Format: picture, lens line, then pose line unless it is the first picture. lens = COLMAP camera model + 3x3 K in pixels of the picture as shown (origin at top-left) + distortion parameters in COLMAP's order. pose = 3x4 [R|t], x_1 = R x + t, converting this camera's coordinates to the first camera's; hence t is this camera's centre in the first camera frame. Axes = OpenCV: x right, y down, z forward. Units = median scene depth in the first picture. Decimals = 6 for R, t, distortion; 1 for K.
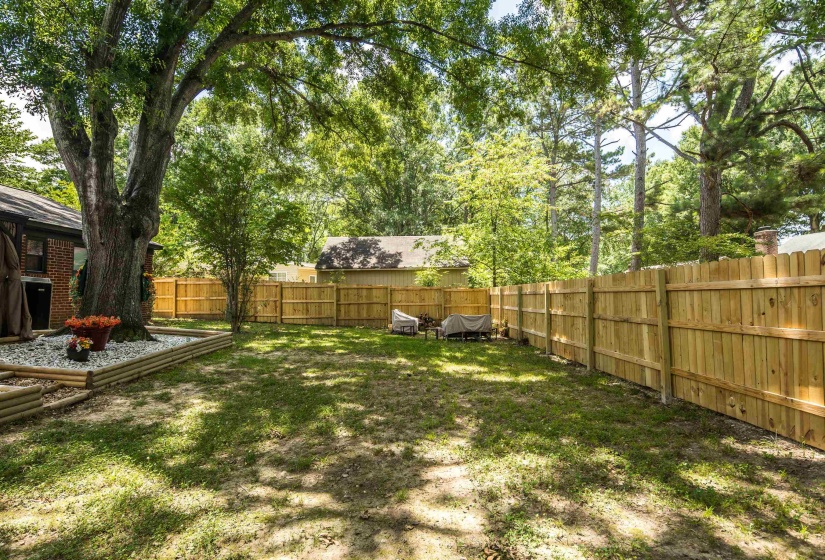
lens RADIAL K [[398.7, 0, 402.0], [0, 398.7, 280.4], [0, 0, 1]] dist [0.000648, -0.000510]
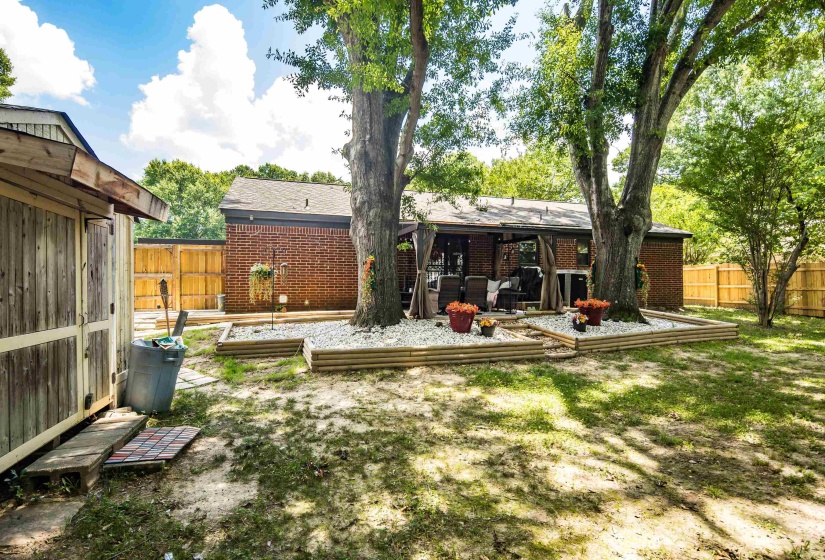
lens RADIAL K [[398.7, 0, 402.0], [0, 398.7, 280.4], [0, 0, 1]] dist [0.000648, -0.000510]
pose [[0.305437, -0.003946, -0.952204, 0.395804], [0.035449, 0.999345, 0.007230, -0.006529], [0.951552, -0.035963, 0.305377, -0.004105]]
